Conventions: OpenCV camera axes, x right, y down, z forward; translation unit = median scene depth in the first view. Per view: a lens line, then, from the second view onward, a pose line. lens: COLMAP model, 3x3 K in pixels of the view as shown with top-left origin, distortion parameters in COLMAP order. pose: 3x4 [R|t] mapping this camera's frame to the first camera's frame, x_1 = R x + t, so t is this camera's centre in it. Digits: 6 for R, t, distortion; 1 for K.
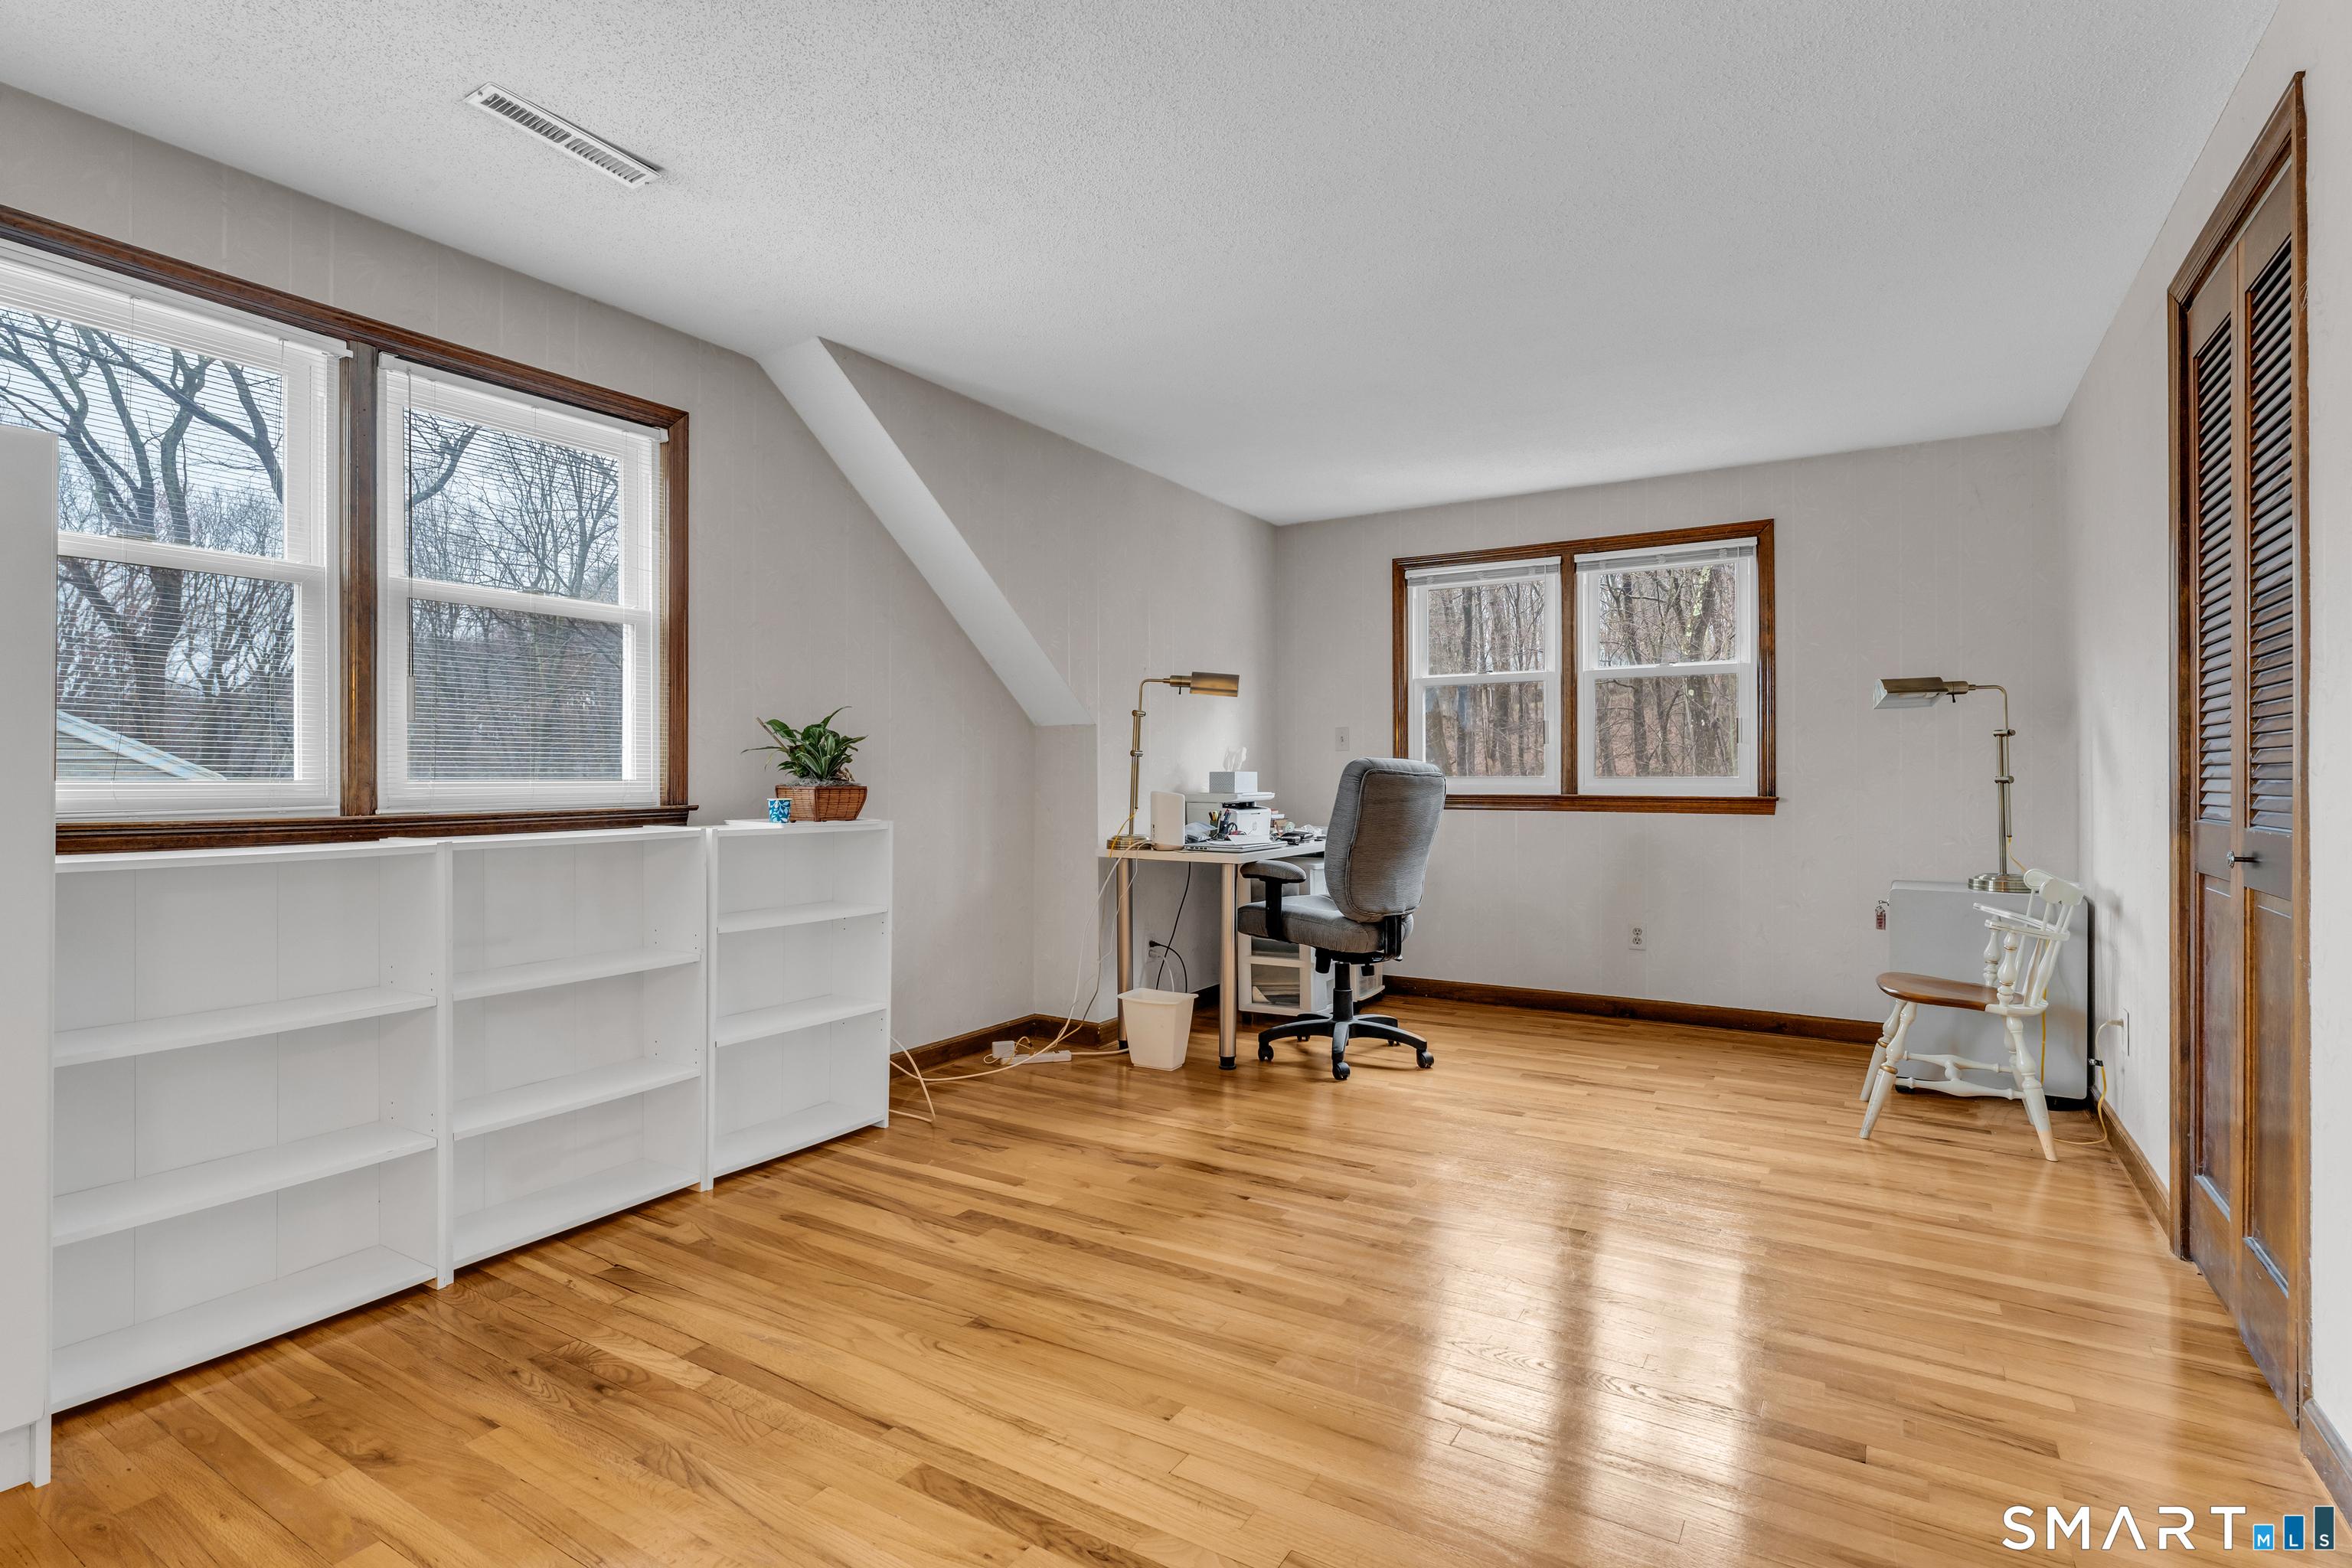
lens RADIAL K [[1133.2, 0, 1173.0], [0, 1133.2, 774.3], [0, 0, 1]] dist [-0.002550, -0.000344]
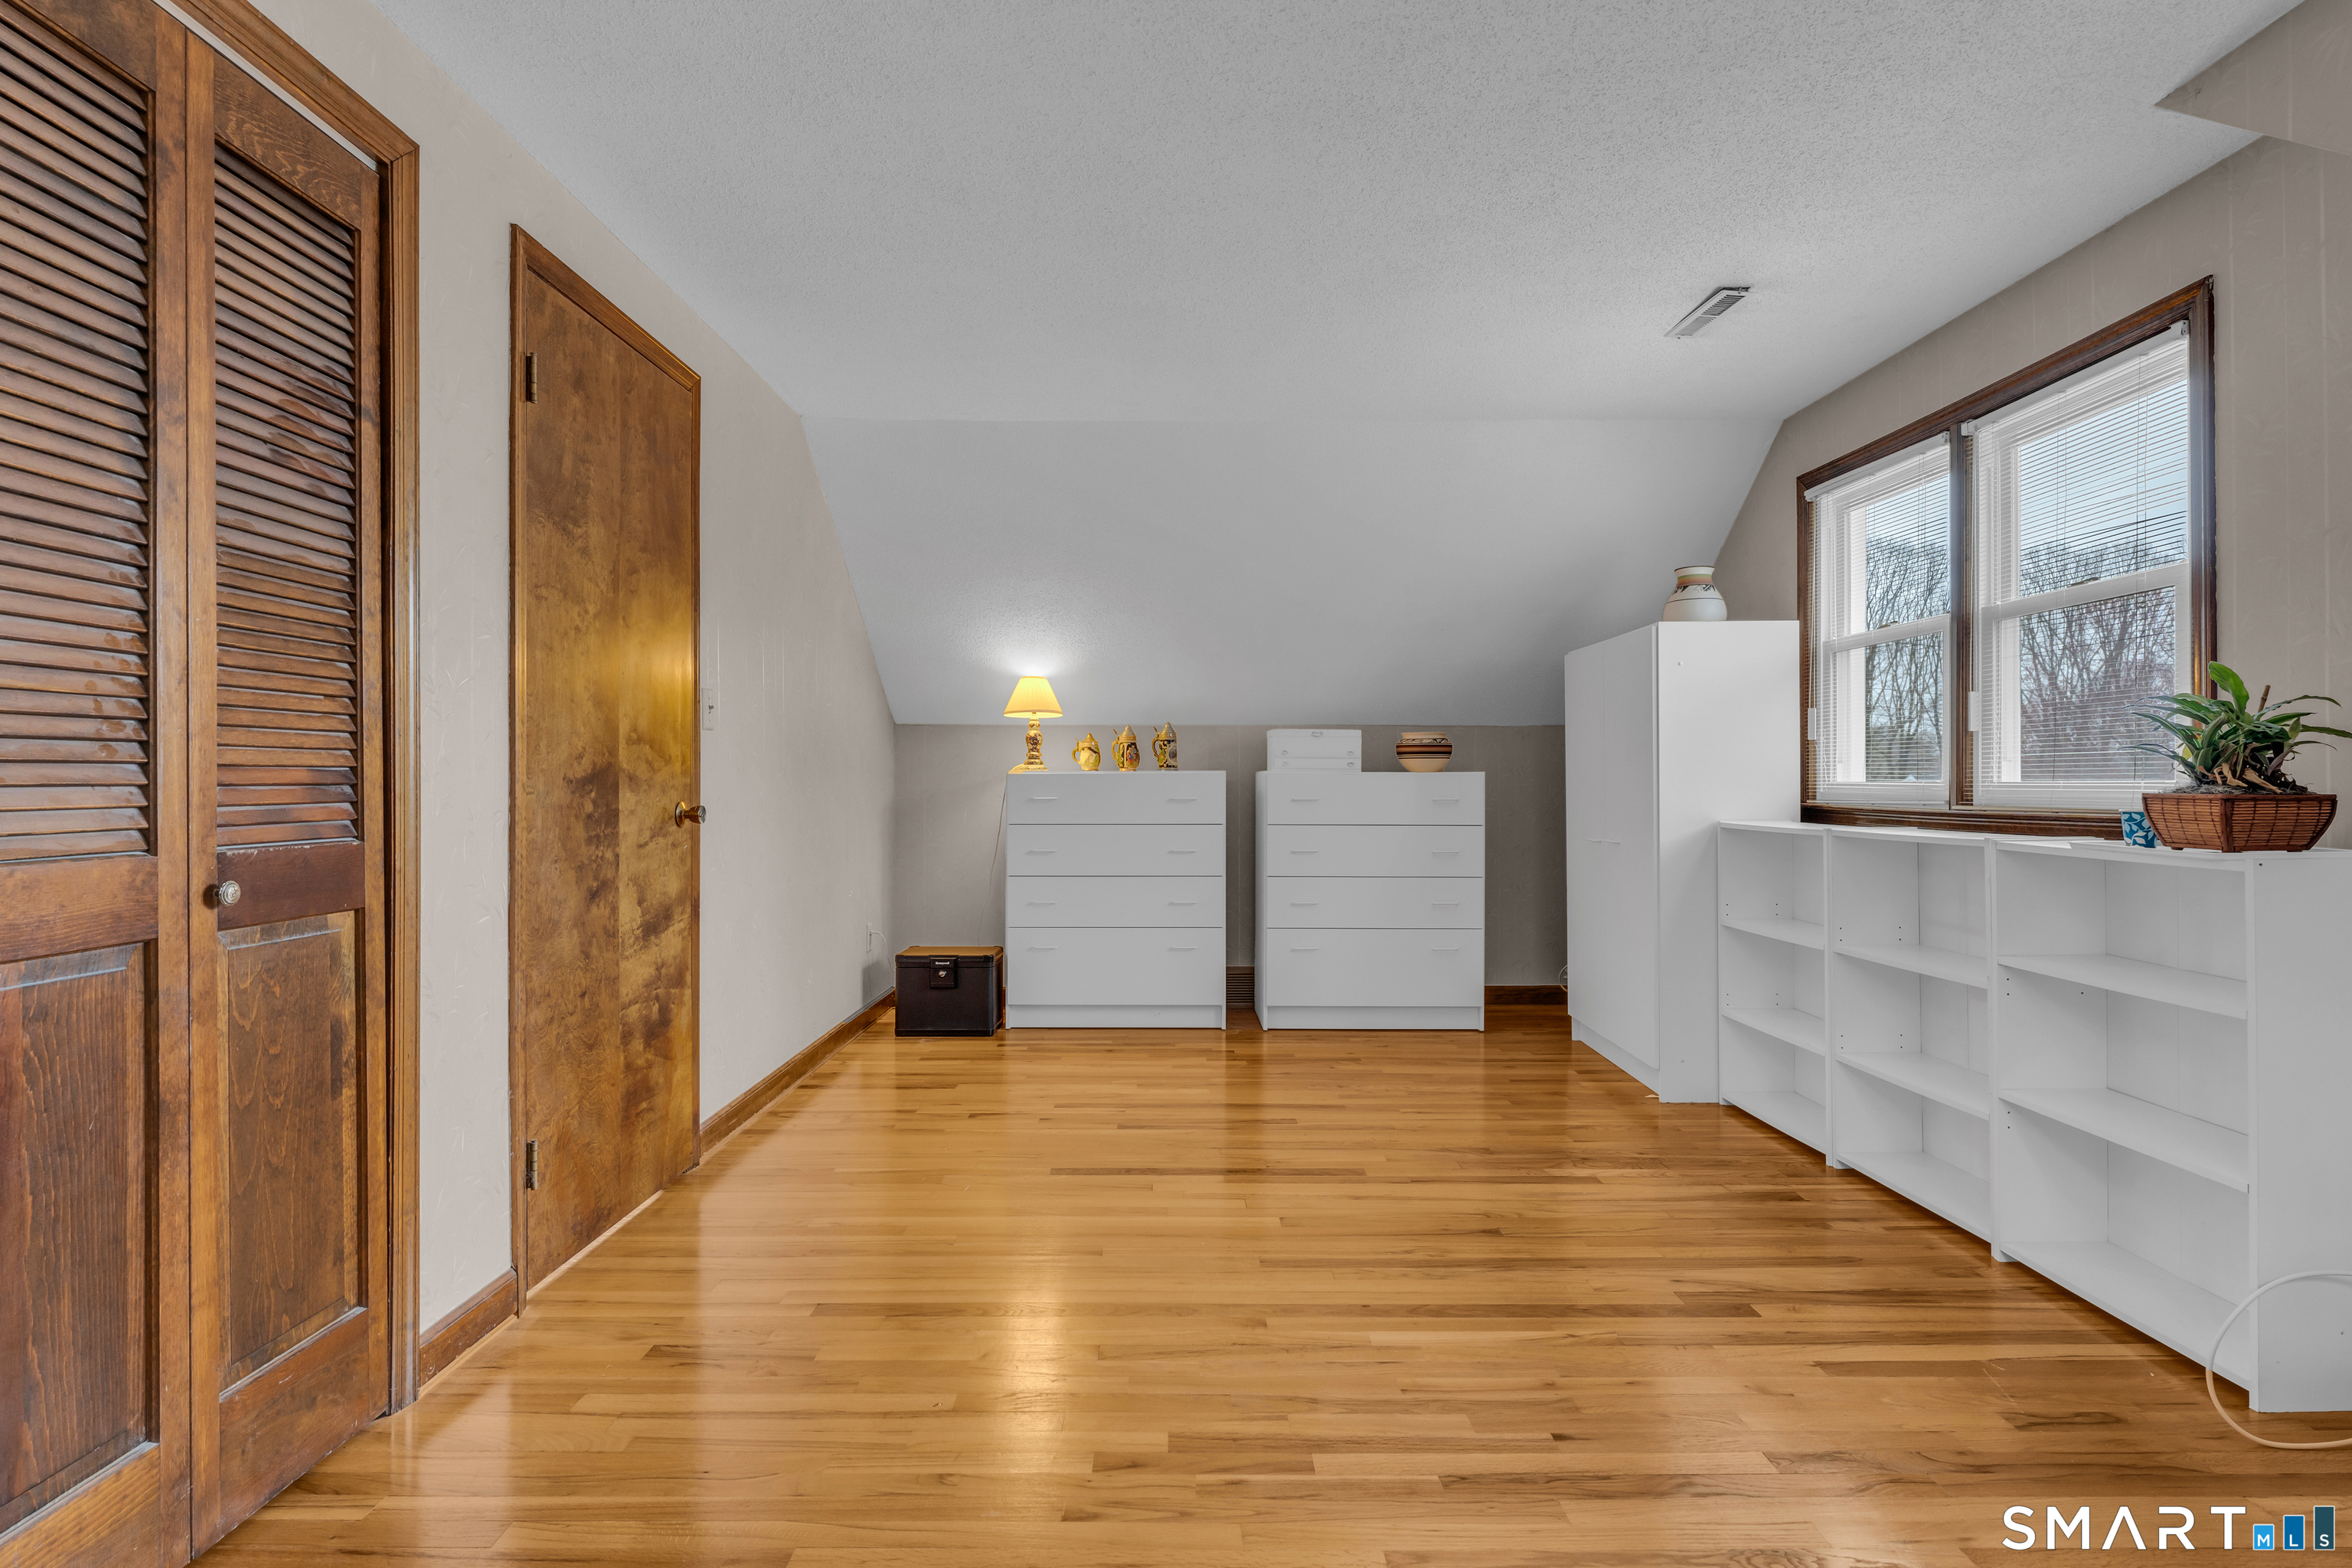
lens RADIAL K [[1133.2, 0, 1174.4], [0, 1133.2, 786.8], [0, 0, 1]] dist [-0.002550, -0.000344]
pose [[-0.850272, 0.003388, -0.526332, 0.611576], [0.003743, 0.999993, 0.000390, 0.006186], [0.526330, -0.001639, -0.850279, 1.502290]]
